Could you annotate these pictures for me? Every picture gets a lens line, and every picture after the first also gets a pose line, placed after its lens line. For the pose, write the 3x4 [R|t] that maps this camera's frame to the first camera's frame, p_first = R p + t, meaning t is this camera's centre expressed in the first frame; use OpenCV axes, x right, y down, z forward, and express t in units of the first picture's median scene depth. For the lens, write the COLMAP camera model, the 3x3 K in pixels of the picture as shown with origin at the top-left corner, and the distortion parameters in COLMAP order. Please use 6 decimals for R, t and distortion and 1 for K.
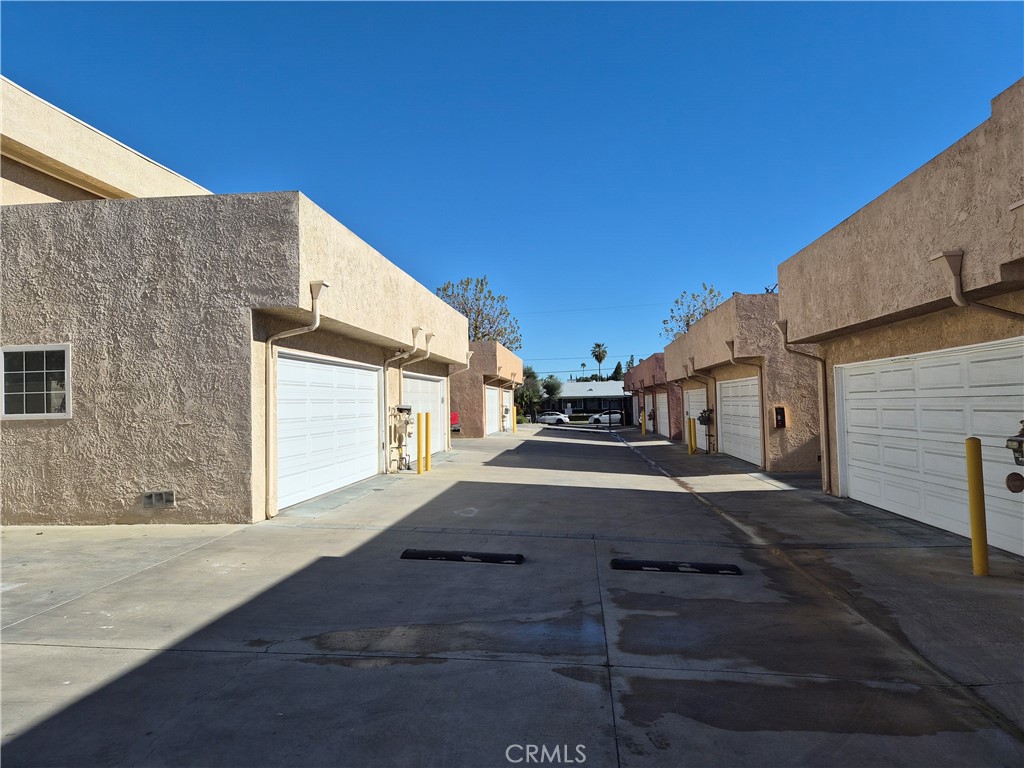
lens RADIAL K [[684.1, 0, 512.0], [0, 684.1, 384.0], [0, 0, 1]] dist [0.092089, -0.078026]
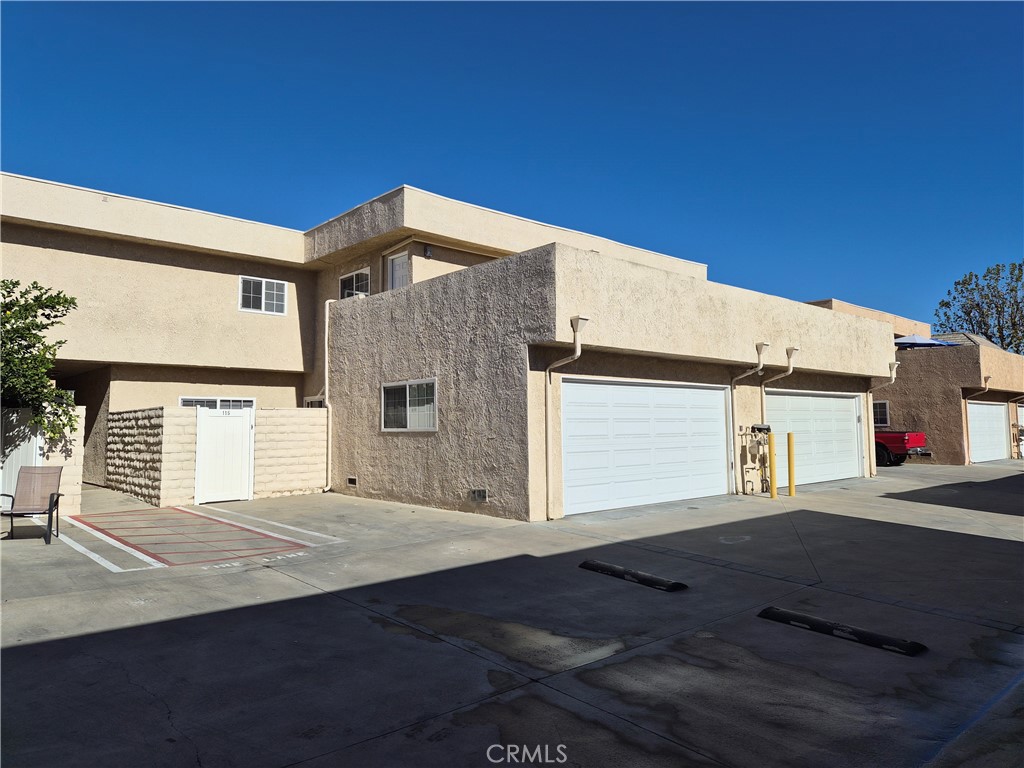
lens RADIAL K [[684.1, 0, 512.0], [0, 684.1, 384.0], [0, 0, 1]] dist [0.092089, -0.078026]
pose [[0.736124, -0.024973, -0.676386, 0.412309], [0.011436, 0.999635, -0.024461, -0.010267], [0.676750, 0.010271, 0.736141, 0.094430]]
